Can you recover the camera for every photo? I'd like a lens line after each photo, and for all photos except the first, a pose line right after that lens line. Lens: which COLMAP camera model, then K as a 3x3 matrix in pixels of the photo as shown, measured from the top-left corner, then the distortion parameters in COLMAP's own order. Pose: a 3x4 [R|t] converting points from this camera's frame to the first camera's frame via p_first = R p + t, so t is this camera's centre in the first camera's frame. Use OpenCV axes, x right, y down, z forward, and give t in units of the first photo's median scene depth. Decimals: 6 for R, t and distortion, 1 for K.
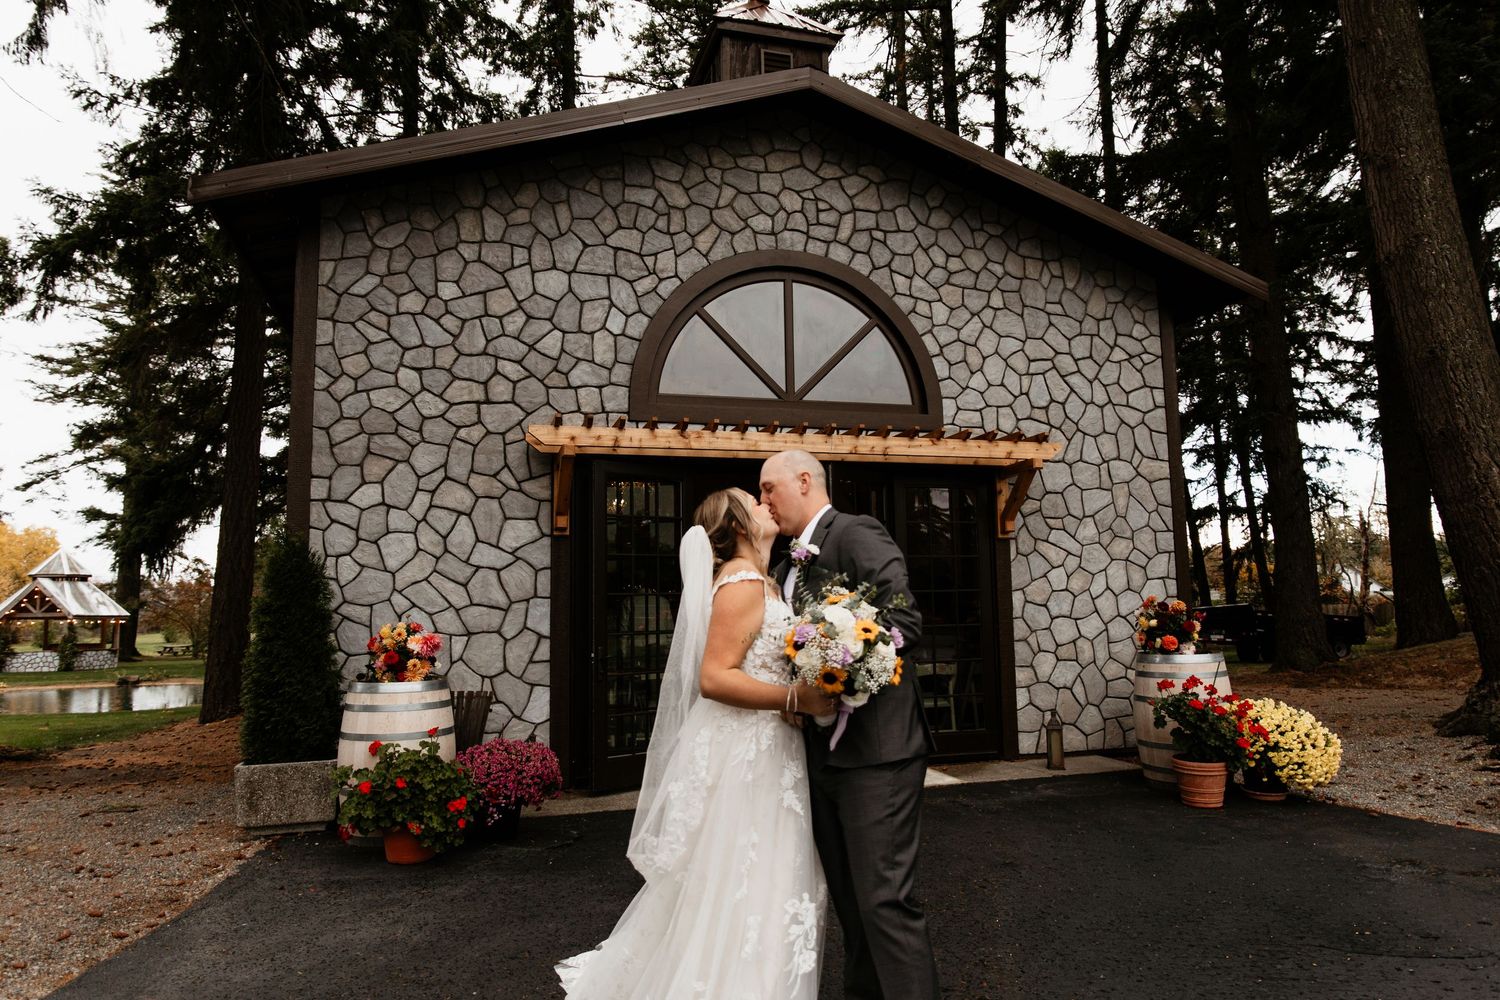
lens RADIAL K [[999.8, 0, 755.0], [0, 999.8, 497.7], [0, 0, 1]] dist [-0.006017, 0.001163]
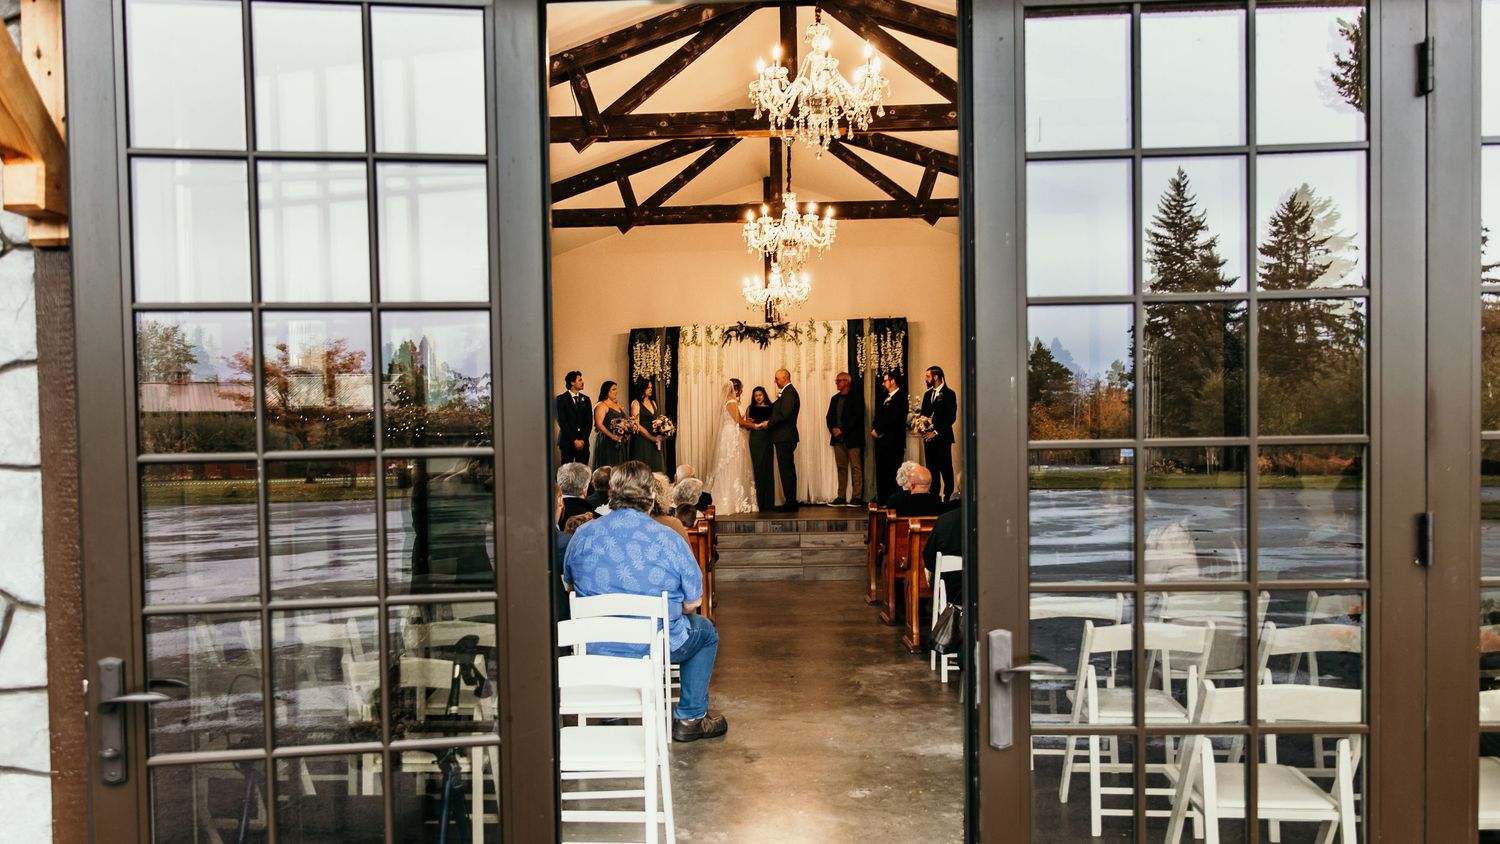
lens RADIAL K [[1147.8, 0, 679.7], [0, 1147.8, 487.0], [0, 0, 1]] dist [0.001037, 0.002806]
pose [[0.942979, 0.010267, -0.332693, 0.071856], [0.039149, 0.989166, 0.141488, 0.065793], [0.330541, -0.146445, 0.932361, 0.747430]]
